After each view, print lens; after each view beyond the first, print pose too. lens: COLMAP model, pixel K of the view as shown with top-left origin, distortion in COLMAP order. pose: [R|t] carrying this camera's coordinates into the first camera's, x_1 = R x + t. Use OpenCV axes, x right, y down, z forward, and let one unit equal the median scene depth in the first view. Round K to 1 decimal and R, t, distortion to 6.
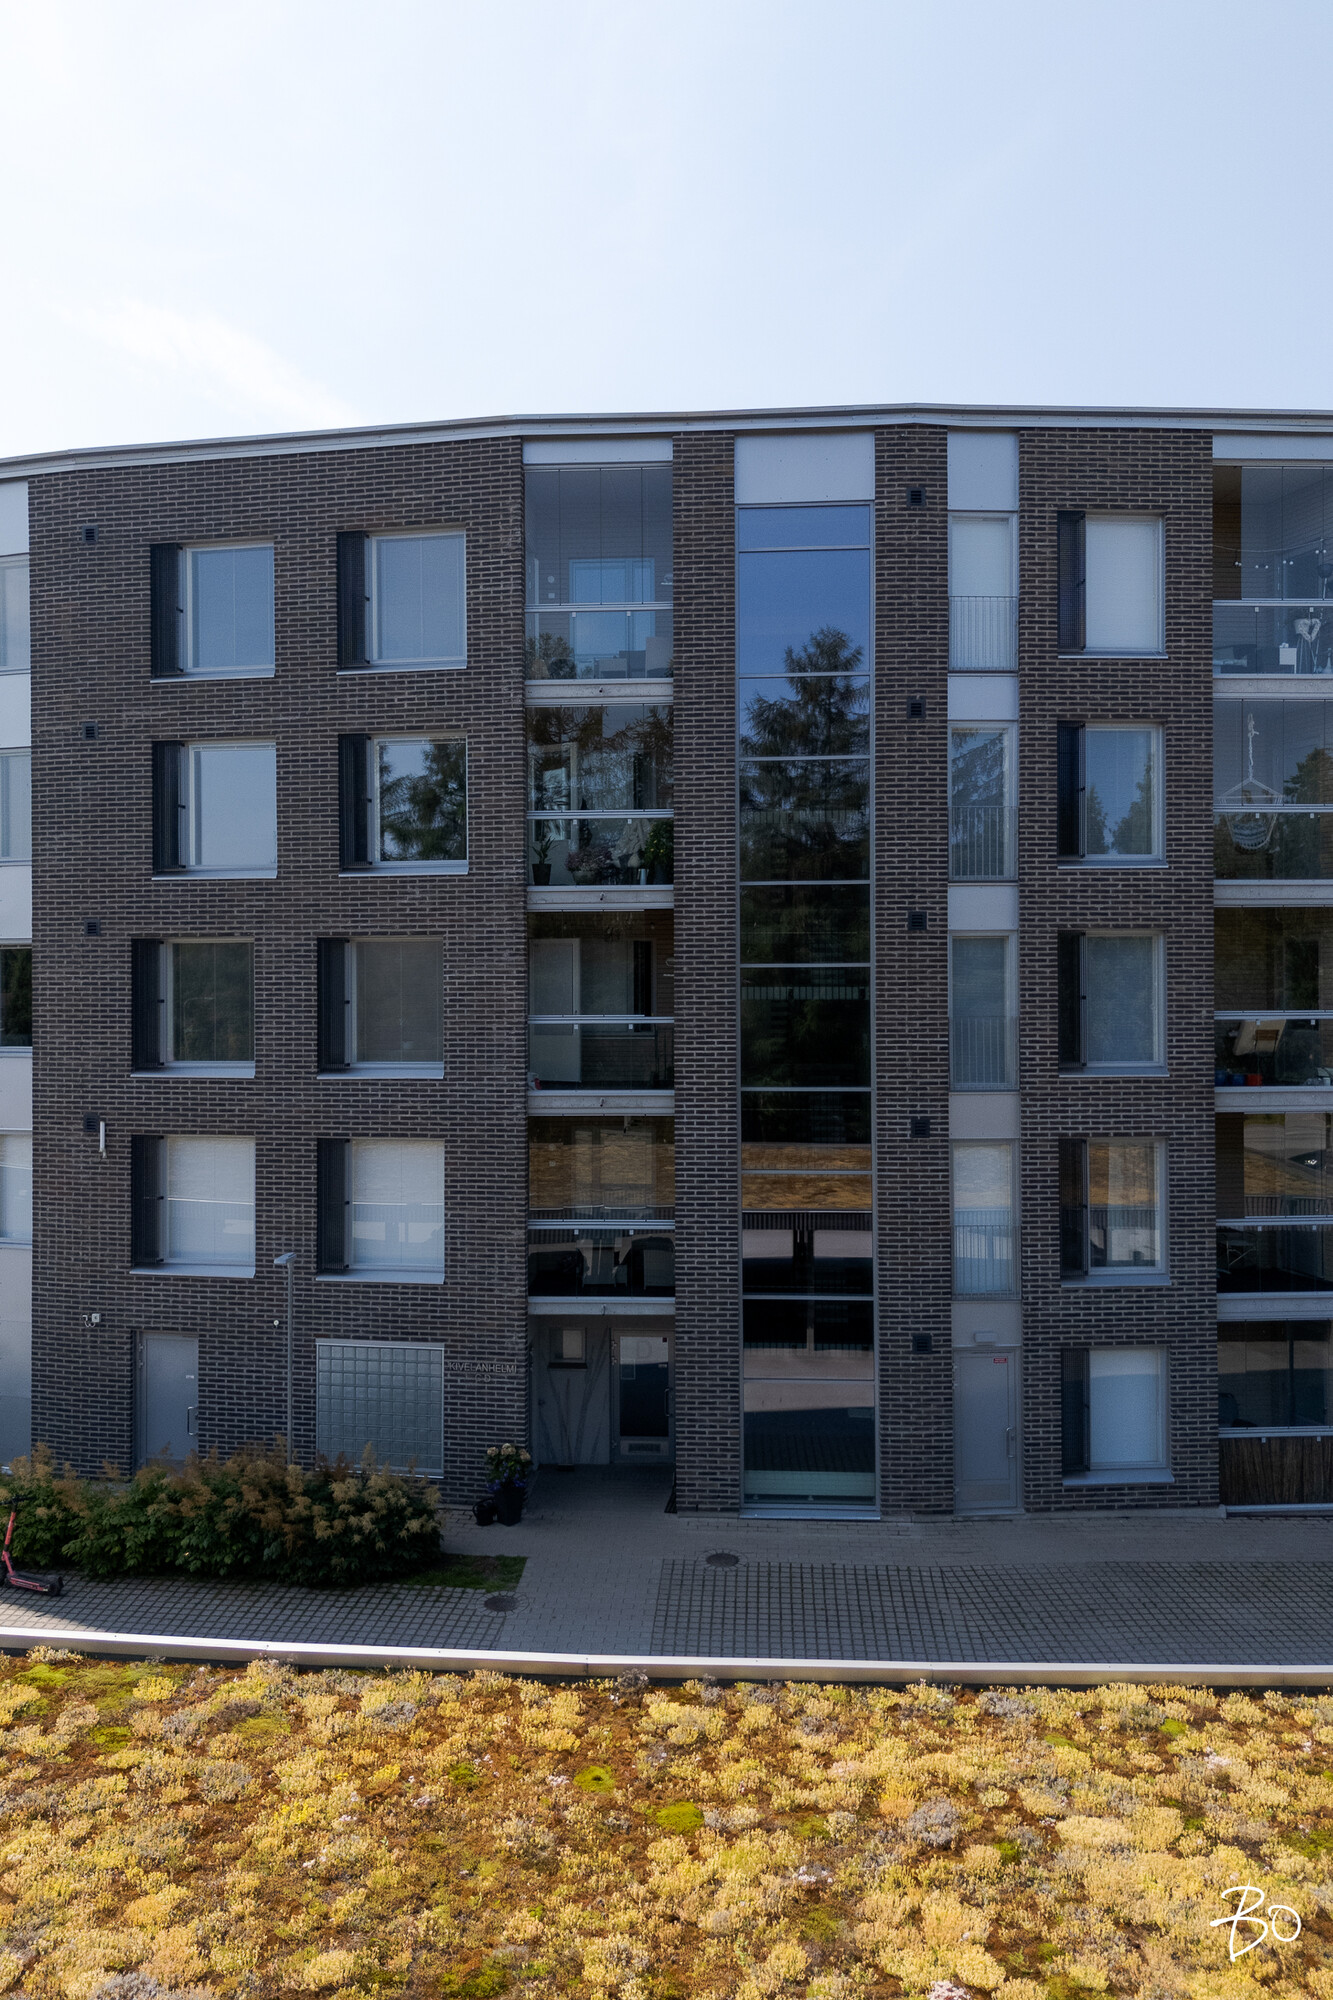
lens RADIAL K [[1481.9, 0, 665.2], [0, 1481.9, 989.7], [0, 0, 1]] dist [0.065170, -0.057445]
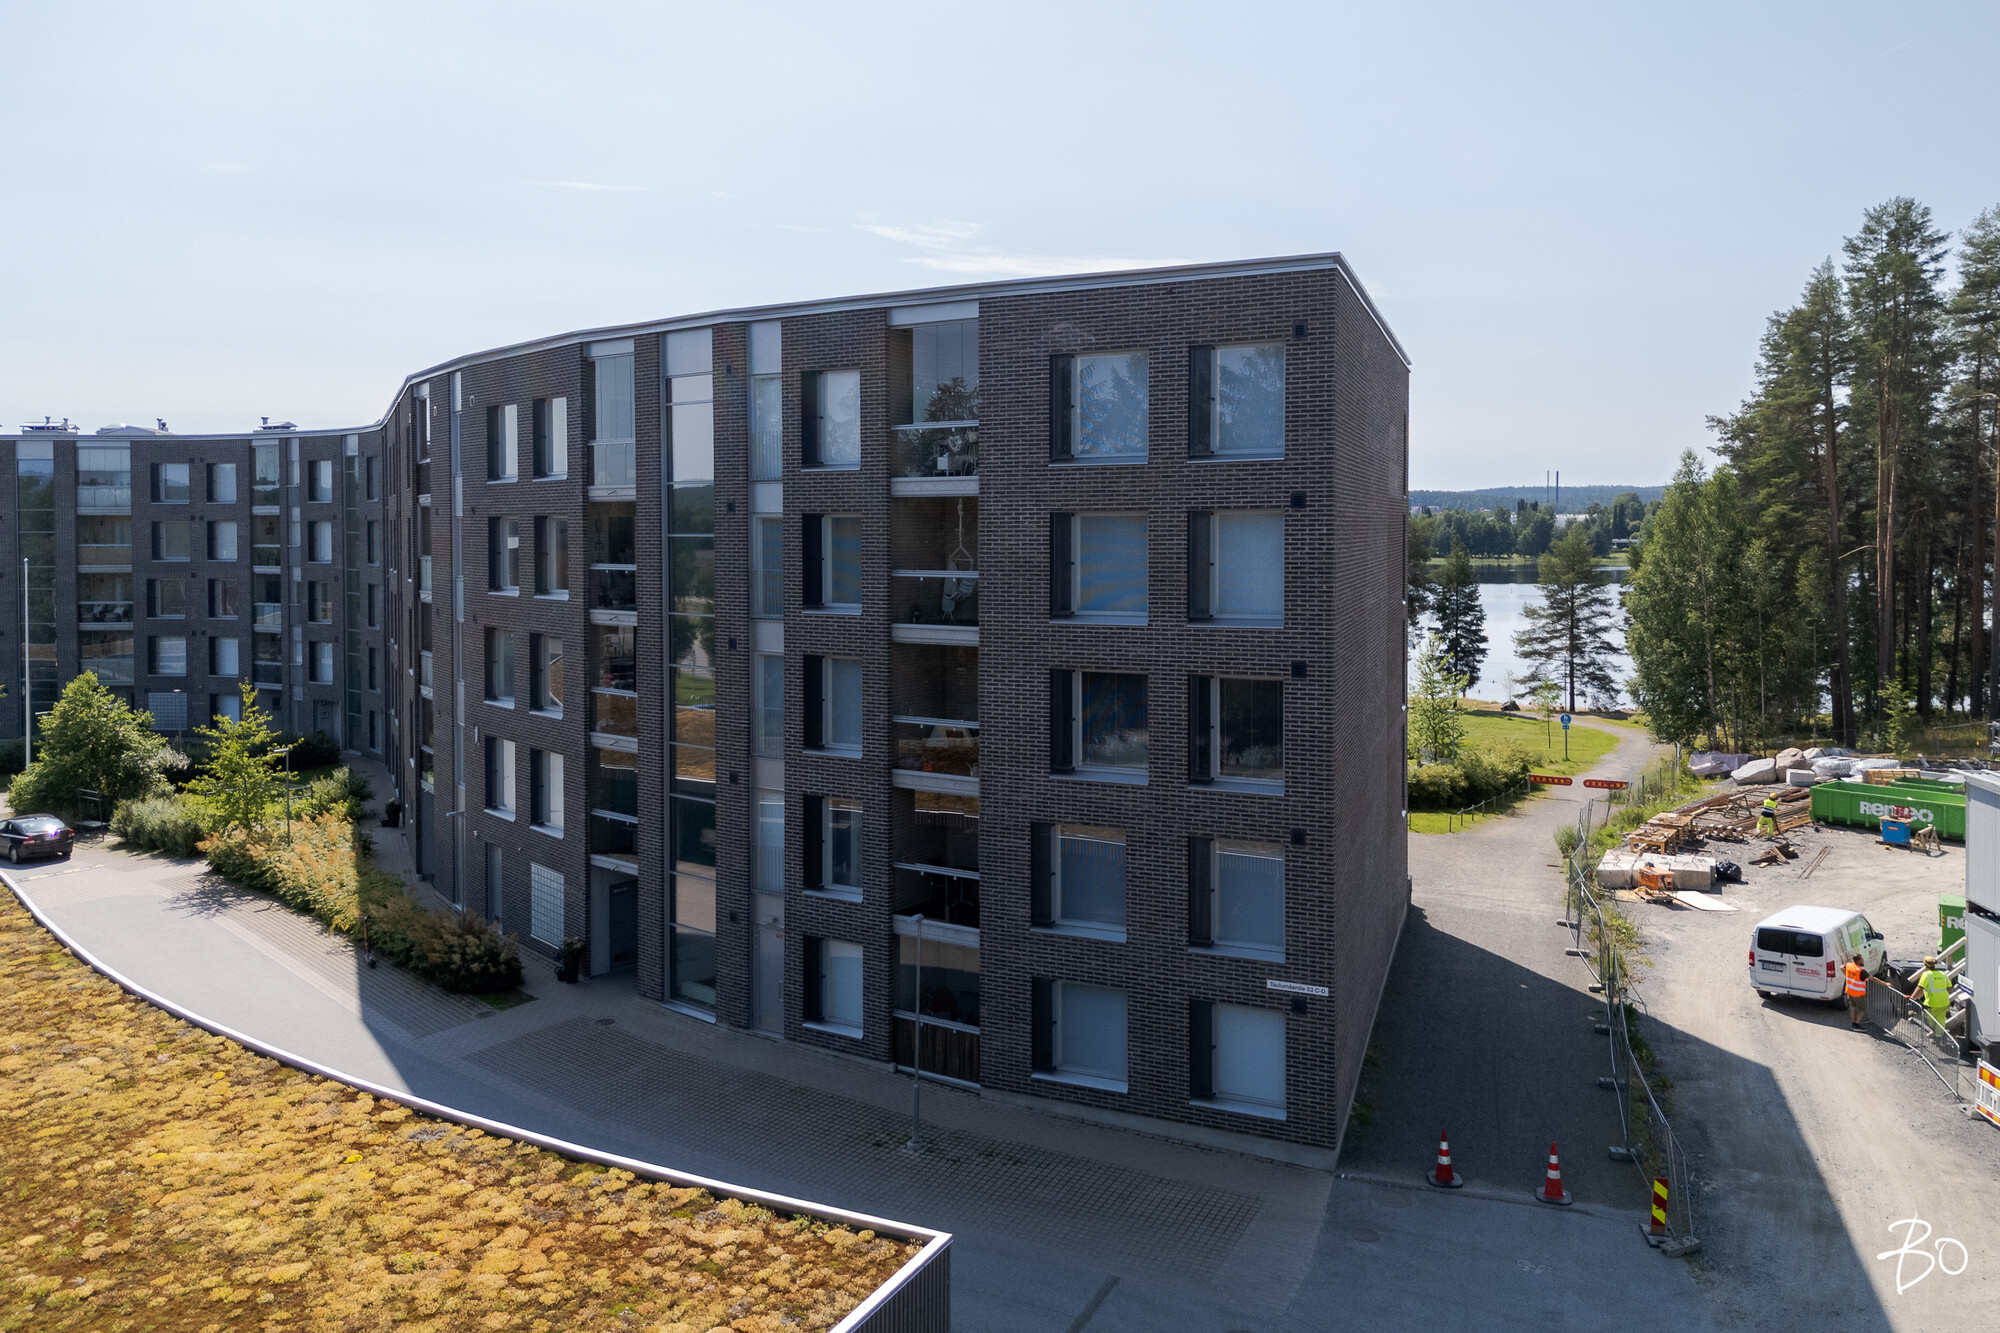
lens RADIAL K [[1481.9, 0, 1032.5], [0, 1481.9, 588.8], [0, 0, 1]] dist [0.065170, -0.057445]
pose [[0.799185, 0.030104, -0.600331, 1.322672], [-0.011820, 0.999339, 0.034377, -0.157485], [0.600969, -0.020378, 0.799013, -0.041503]]
